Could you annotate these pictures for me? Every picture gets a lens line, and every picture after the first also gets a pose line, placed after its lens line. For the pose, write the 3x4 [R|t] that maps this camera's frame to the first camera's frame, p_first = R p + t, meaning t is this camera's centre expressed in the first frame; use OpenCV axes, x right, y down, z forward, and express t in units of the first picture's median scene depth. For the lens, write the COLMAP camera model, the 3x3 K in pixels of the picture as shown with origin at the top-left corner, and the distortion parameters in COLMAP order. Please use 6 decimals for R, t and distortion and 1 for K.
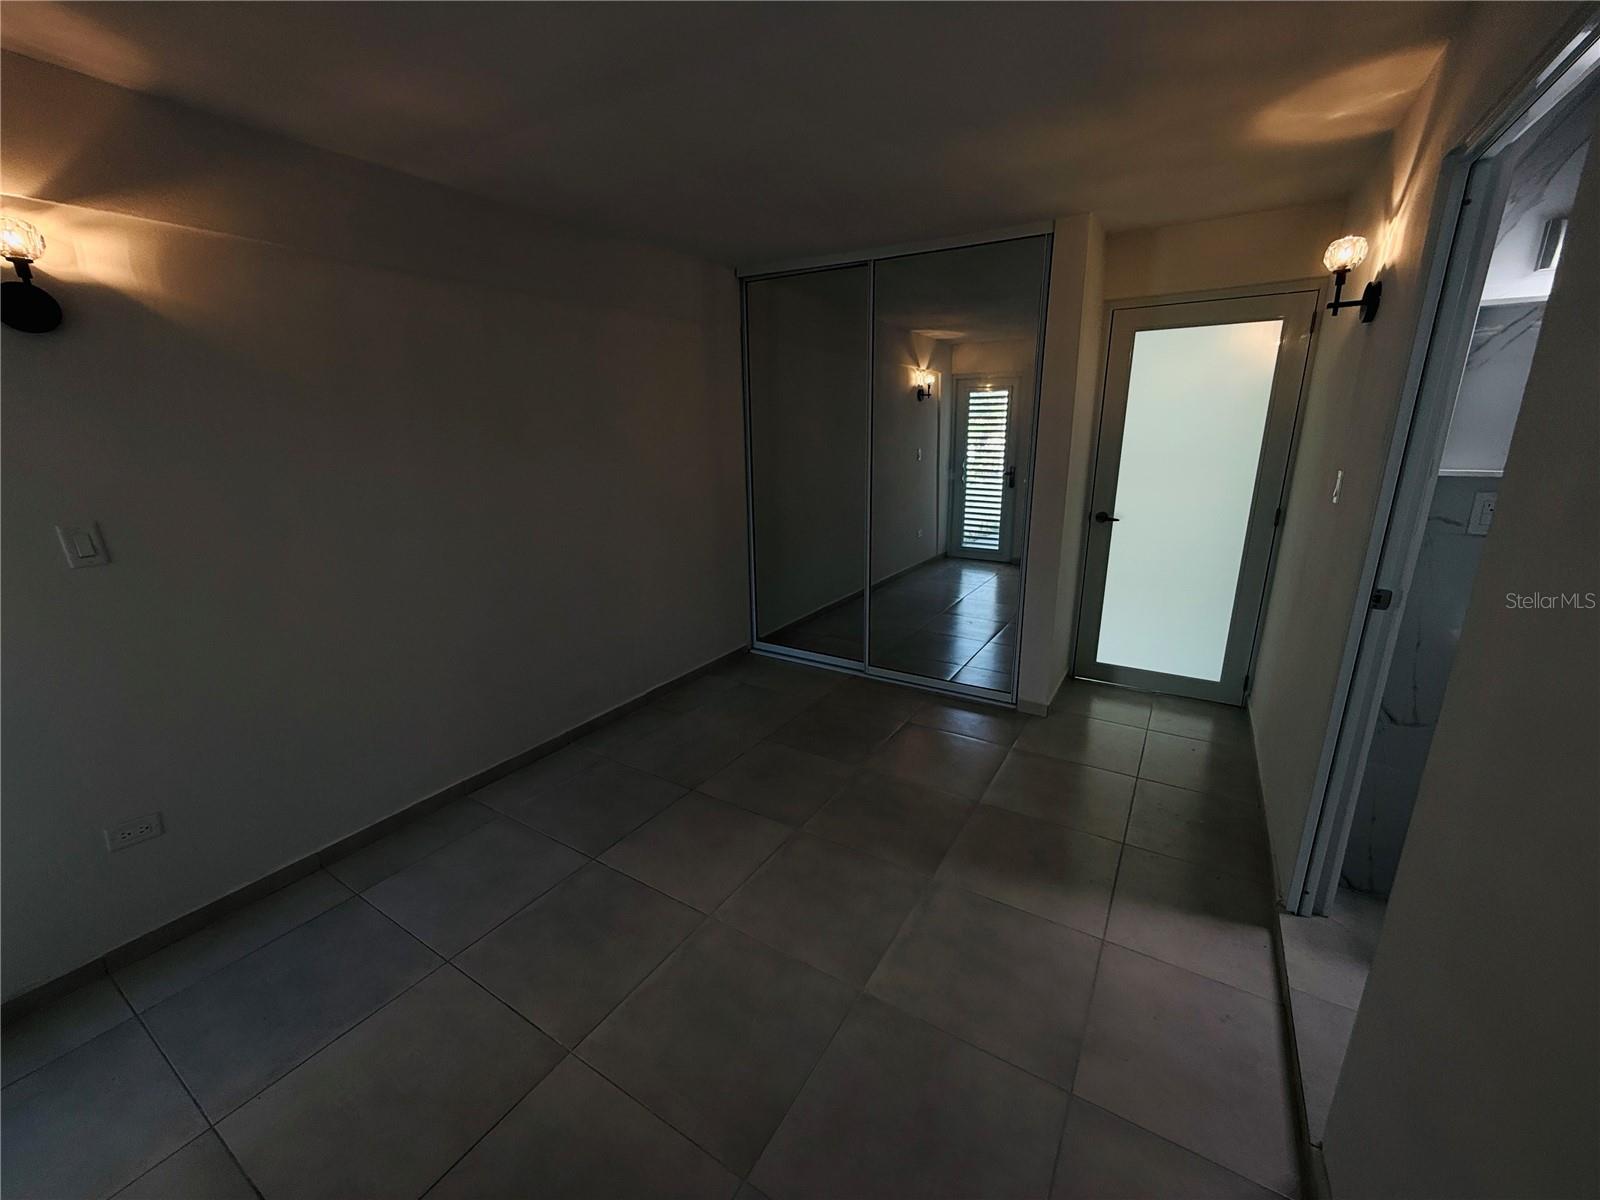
lens RADIAL K [[639.9, 0, 800.8], [0, 639.9, 603.4], [0, 0, 1]] dist [-0.003986, -0.000020]
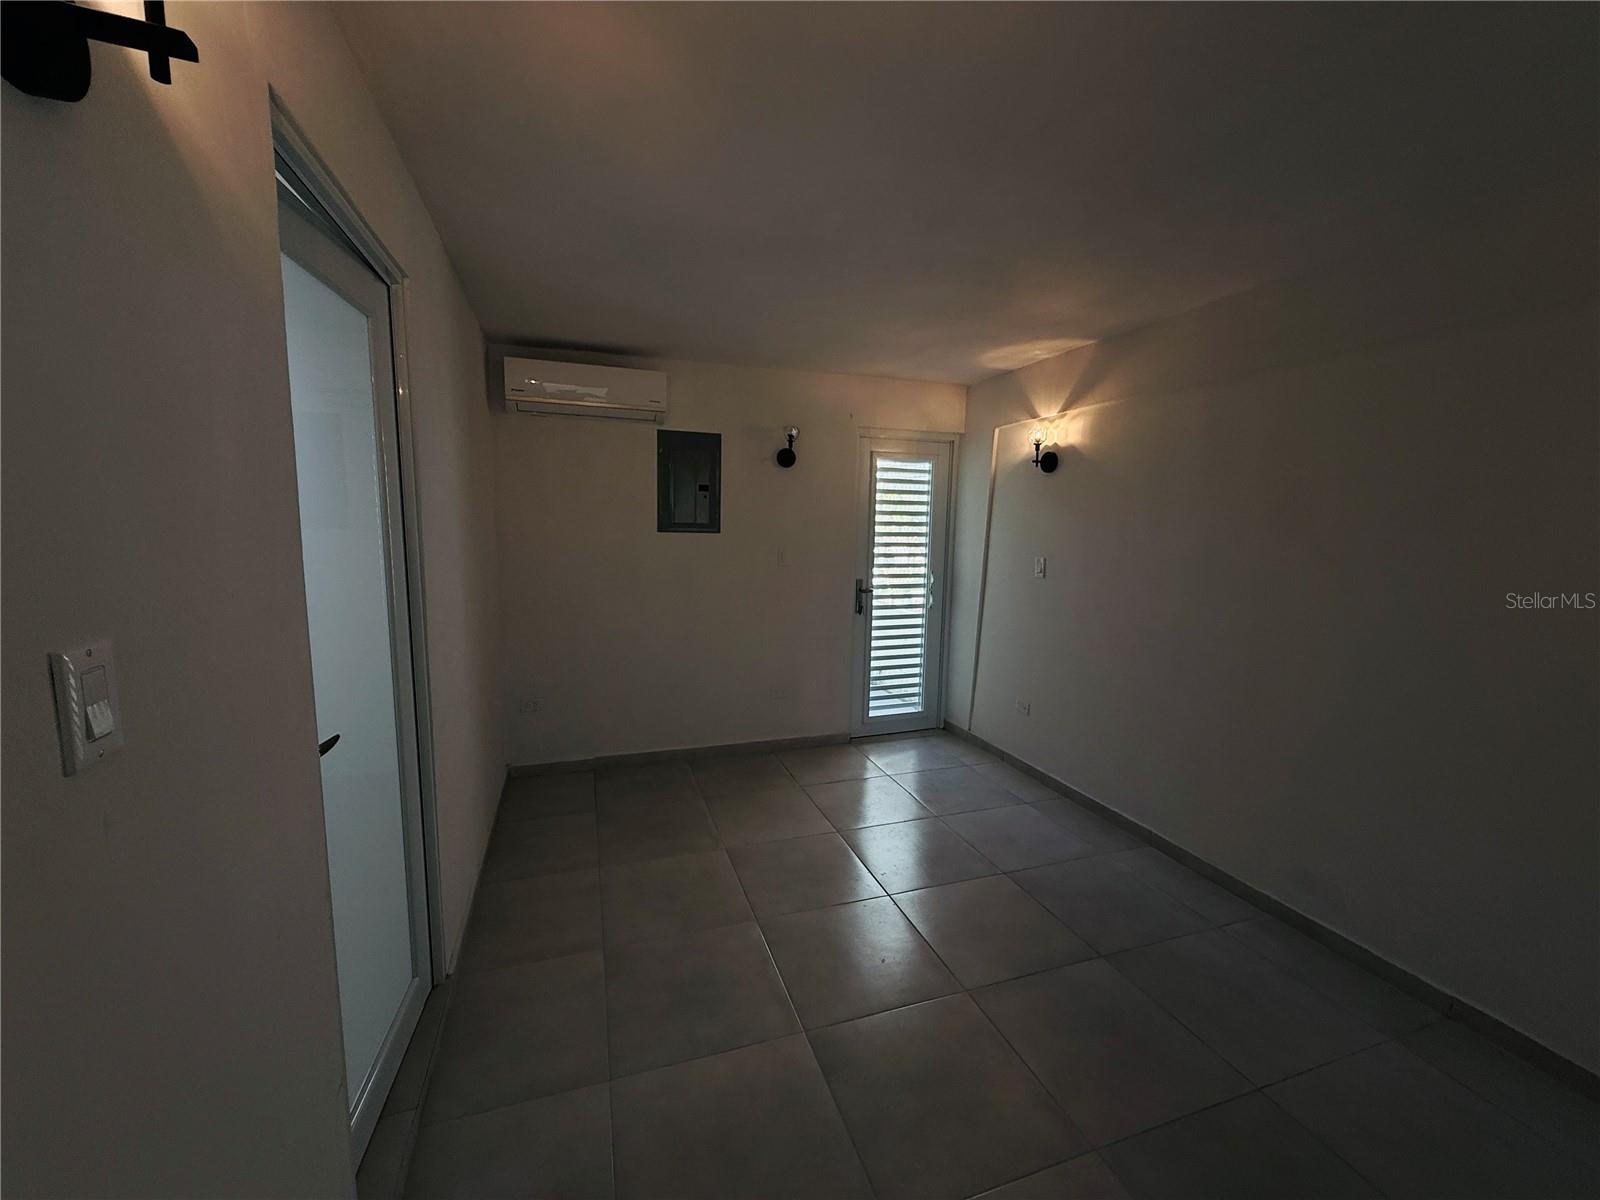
lens RADIAL K [[639.9, 0, 800.8], [0, 639.9, 603.4], [0, 0, 1]] dist [-0.003986, -0.000020]
pose [[-0.617266, 0.108703, -0.779208, 1.011753], [-0.220647, 0.926743, 0.304075, -0.439487], [0.755180, 0.359625, -0.548062, 1.561916]]
